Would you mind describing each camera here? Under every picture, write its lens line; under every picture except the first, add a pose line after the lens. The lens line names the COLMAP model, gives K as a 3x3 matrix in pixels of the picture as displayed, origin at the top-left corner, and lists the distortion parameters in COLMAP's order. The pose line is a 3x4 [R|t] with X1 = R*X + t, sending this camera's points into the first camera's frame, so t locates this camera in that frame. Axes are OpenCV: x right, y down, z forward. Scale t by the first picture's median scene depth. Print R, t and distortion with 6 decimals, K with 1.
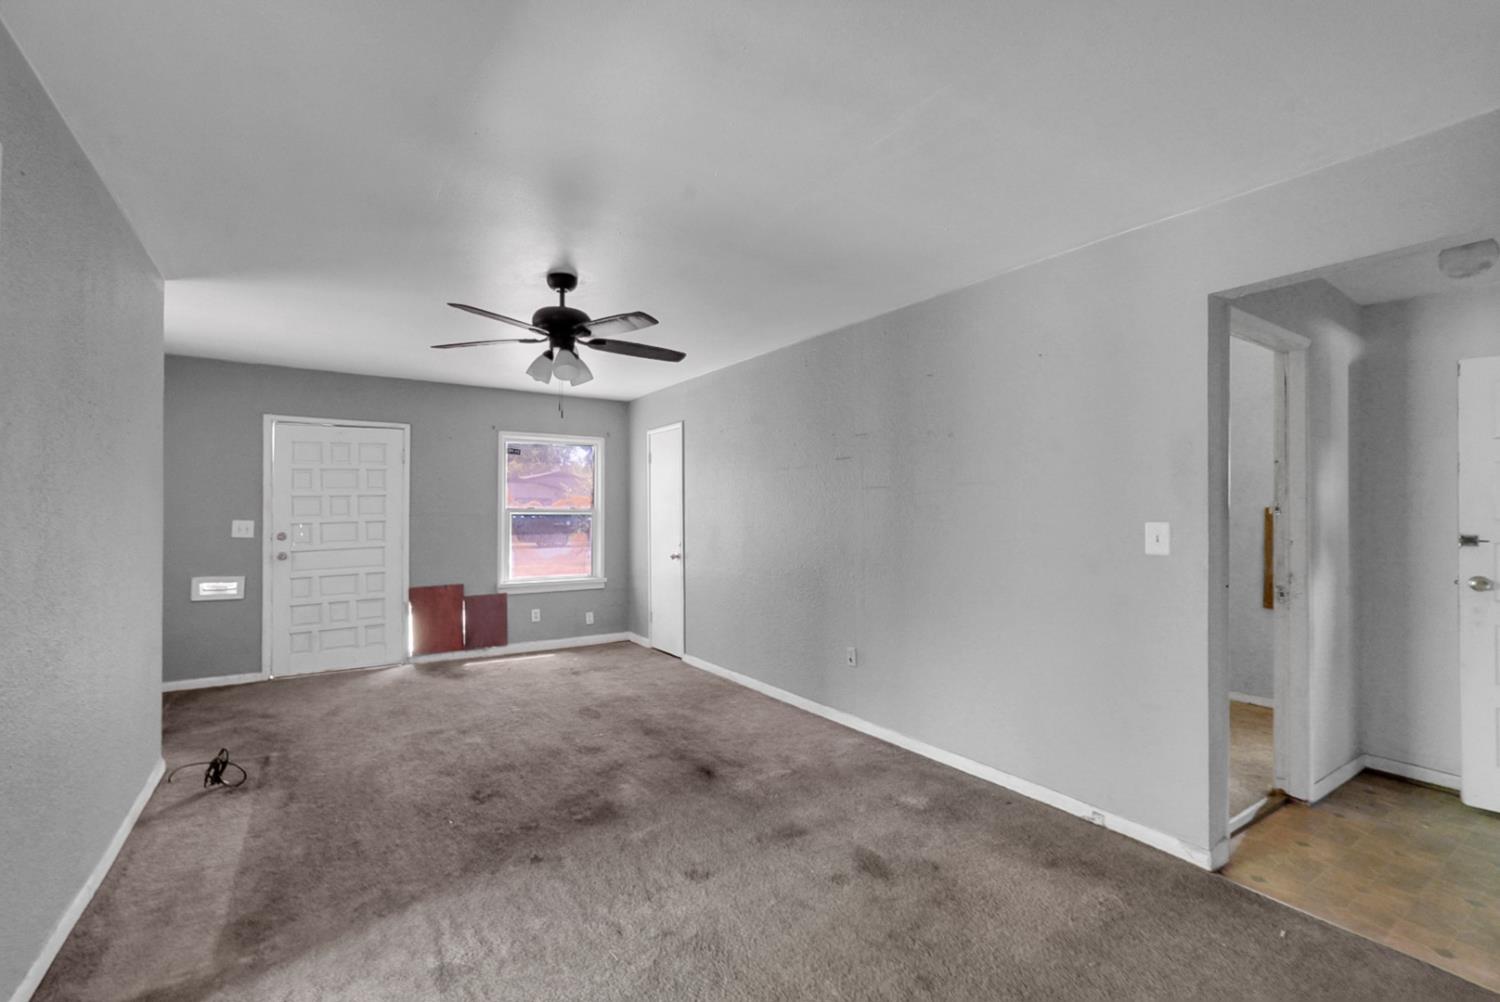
lens RADIAL K [[664.5, 0, 751.0], [0, 664.5, 504.5], [0, 0, 1]] dist [-0.001244, 0.000225]
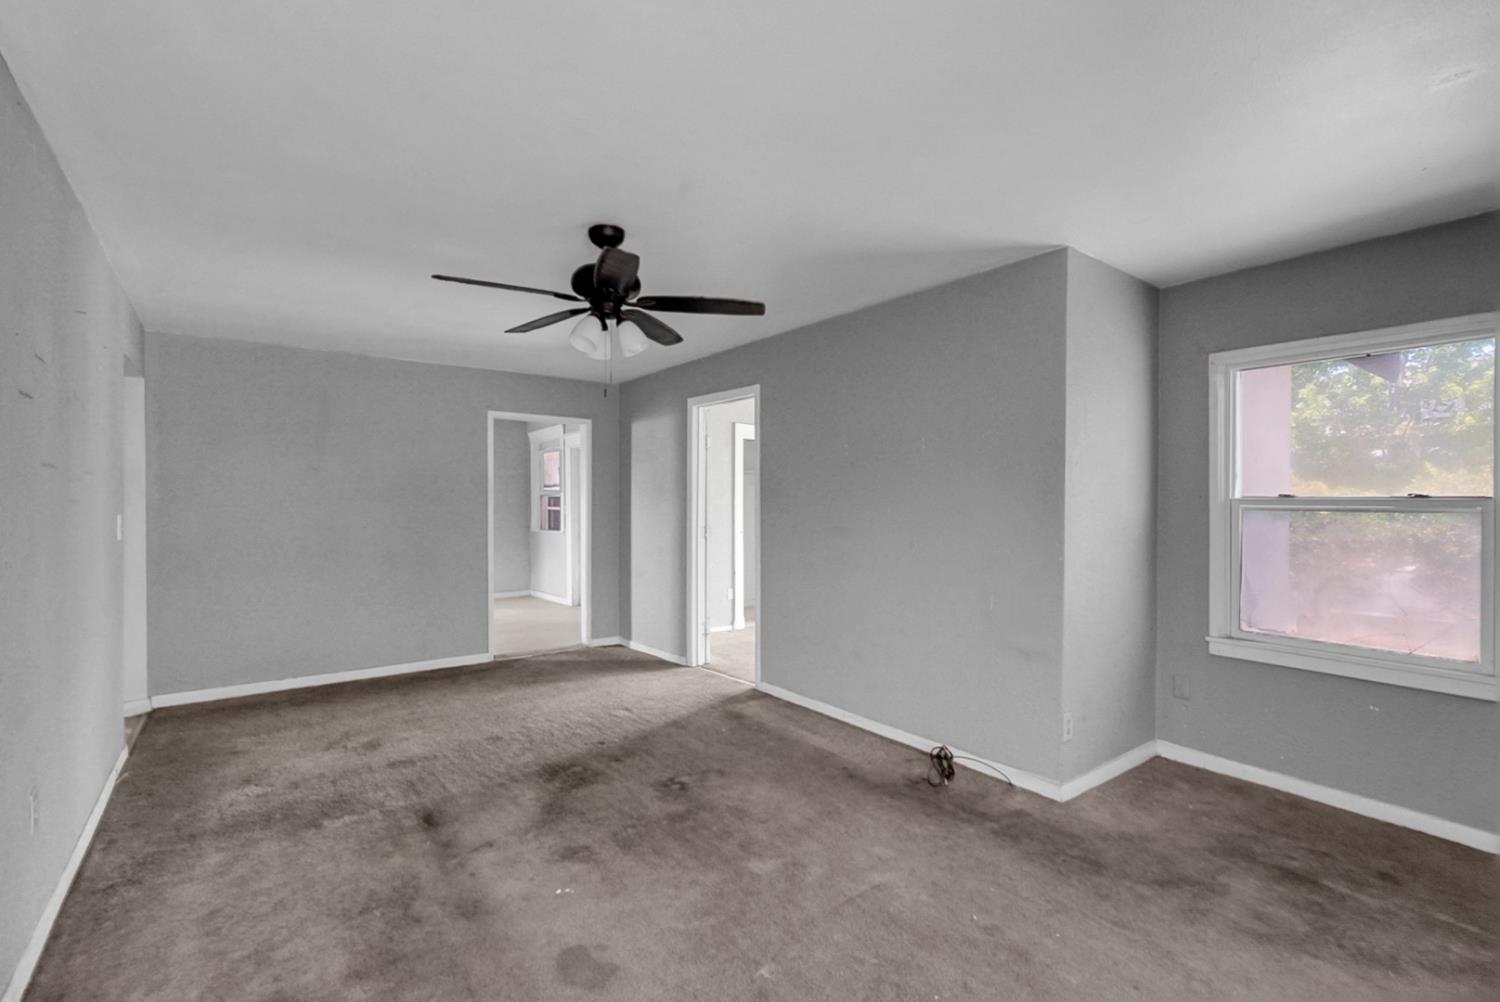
lens RADIAL K [[664.5, 0, 749.9], [0, 664.5, 504.0], [0, 0, 1]] dist [-0.001244, 0.000225]
pose [[-0.997778, -0.001243, -0.066619, -0.482257], [-0.001073, 0.999996, -0.002592, 0.007930], [0.066622, -0.002515, -0.997775, 2.177352]]
